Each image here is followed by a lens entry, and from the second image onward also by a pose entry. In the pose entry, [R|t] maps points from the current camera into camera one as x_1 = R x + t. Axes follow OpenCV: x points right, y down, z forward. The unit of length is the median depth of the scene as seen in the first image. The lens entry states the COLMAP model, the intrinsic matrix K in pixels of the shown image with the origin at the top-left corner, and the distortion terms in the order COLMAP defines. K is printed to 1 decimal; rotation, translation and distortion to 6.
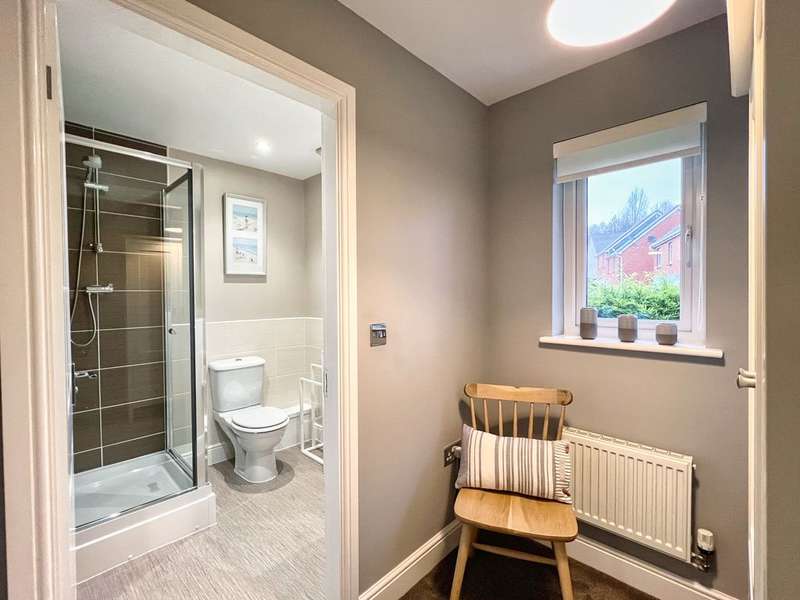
lens RADIAL K [[361.7, 0, 402.7], [0, 361.7, 301.8], [0, 0, 1]] dist [0.000848, 0.000802]
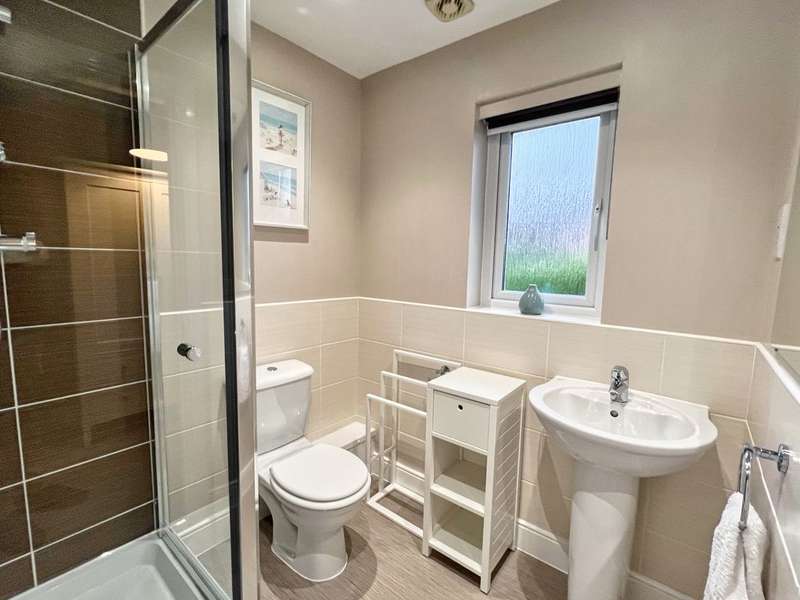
lens RADIAL K [[361.7, 0, 398.4], [0, 361.7, 301.0], [0, 0, 1]] dist [0.000848, 0.000802]
pose [[0.996857, 0.018757, 0.076965, -0.284955], [-0.025508, 0.995821, 0.087690, -0.011247], [-0.074999, -0.089377, 0.993170, 0.382533]]
